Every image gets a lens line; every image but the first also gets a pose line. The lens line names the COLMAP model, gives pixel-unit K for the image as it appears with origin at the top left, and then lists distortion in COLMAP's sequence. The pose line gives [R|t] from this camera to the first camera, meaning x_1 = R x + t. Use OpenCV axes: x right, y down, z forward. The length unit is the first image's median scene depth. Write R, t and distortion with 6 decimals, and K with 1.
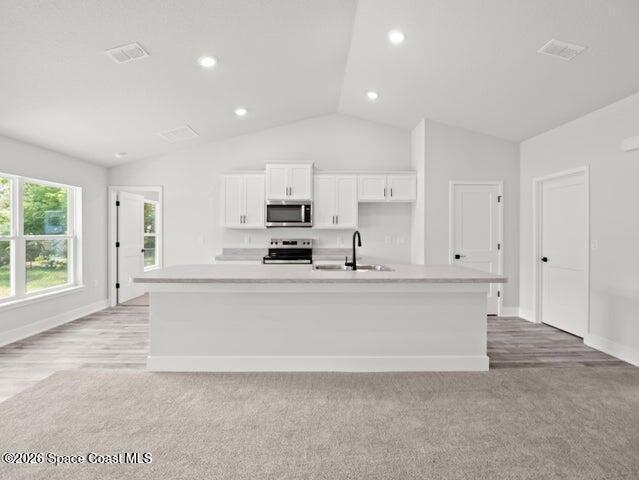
lens RADIAL K [[308.6, 0, 316.2], [0, 308.6, 232.6], [0, 0, 1]] dist [-0.004076, -0.002600]
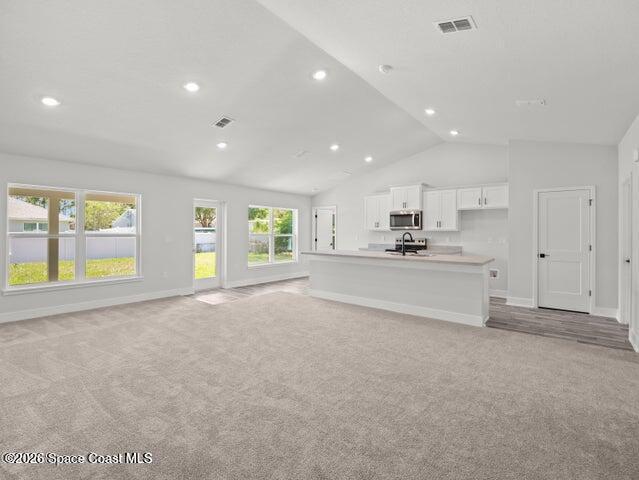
lens RADIAL K [[308.6, 0, 317.5], [0, 308.6, 232.8], [0, 0, 1]] dist [-0.004076, -0.002600]
pose [[0.772684, 0.003695, -0.634780, 0.505139], [-0.005485, 0.999985, -0.000856, -0.000187], [0.634767, 0.004143, 0.772693, -0.370517]]
